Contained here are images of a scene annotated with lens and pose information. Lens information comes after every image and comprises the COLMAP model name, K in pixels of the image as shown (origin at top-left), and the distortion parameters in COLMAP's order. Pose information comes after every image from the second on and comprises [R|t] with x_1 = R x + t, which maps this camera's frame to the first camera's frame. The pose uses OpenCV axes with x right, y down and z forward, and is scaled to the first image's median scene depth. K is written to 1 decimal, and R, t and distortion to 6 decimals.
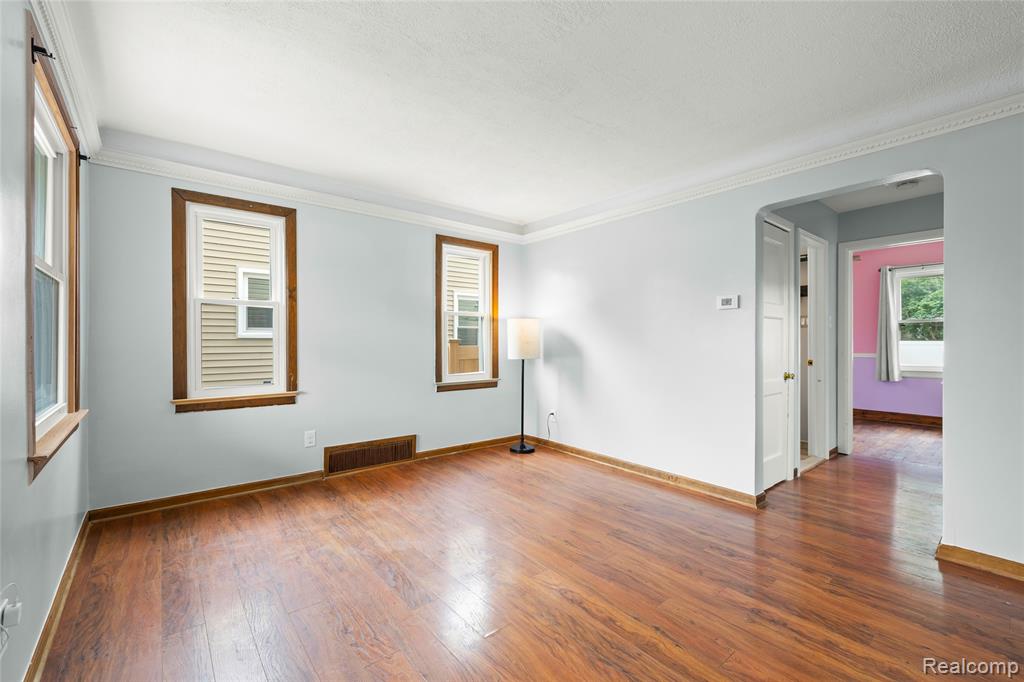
lens RADIAL K [[431.1, 0, 507.6], [0, 431.1, 341.4], [0, 0, 1]] dist [0.000602, 0.000237]
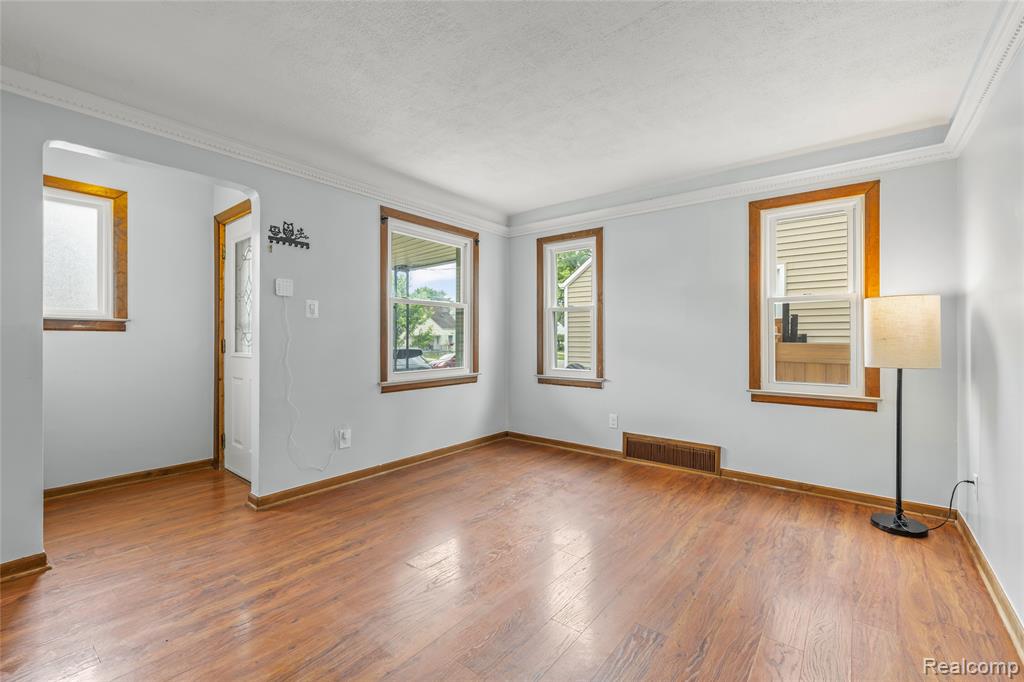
lens RADIAL K [[431.1, 0, 510.9], [0, 431.1, 336.2], [0, 0, 1]] dist [0.000602, 0.000237]
pose [[0.225662, -0.003379, -0.974200, 0.554414], [-0.002732, 0.999988, -0.004101, 0.002891], [0.974202, 0.003587, 0.225651, 0.429776]]
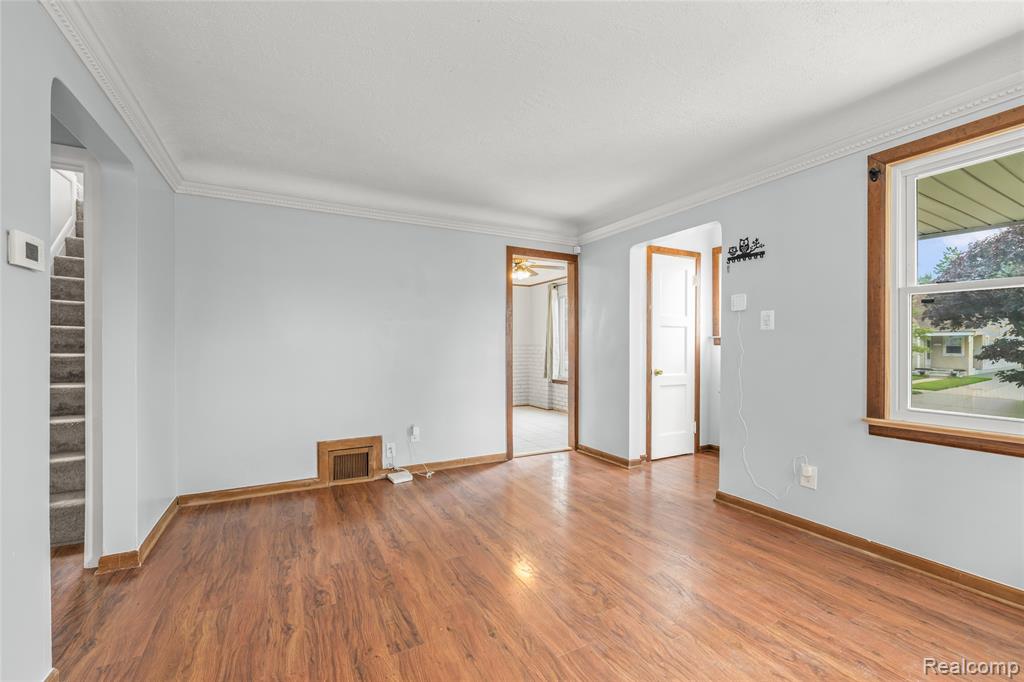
lens RADIAL K [[431.1, 0, 517.4], [0, 431.1, 345.3], [0, 0, 1]] dist [0.000602, 0.000237]
pose [[-0.986139, -0.003346, 0.165890, -0.010985], [-0.003926, 0.999987, -0.003167, -0.002196], [-0.165877, -0.003774, -0.986139, 1.065984]]
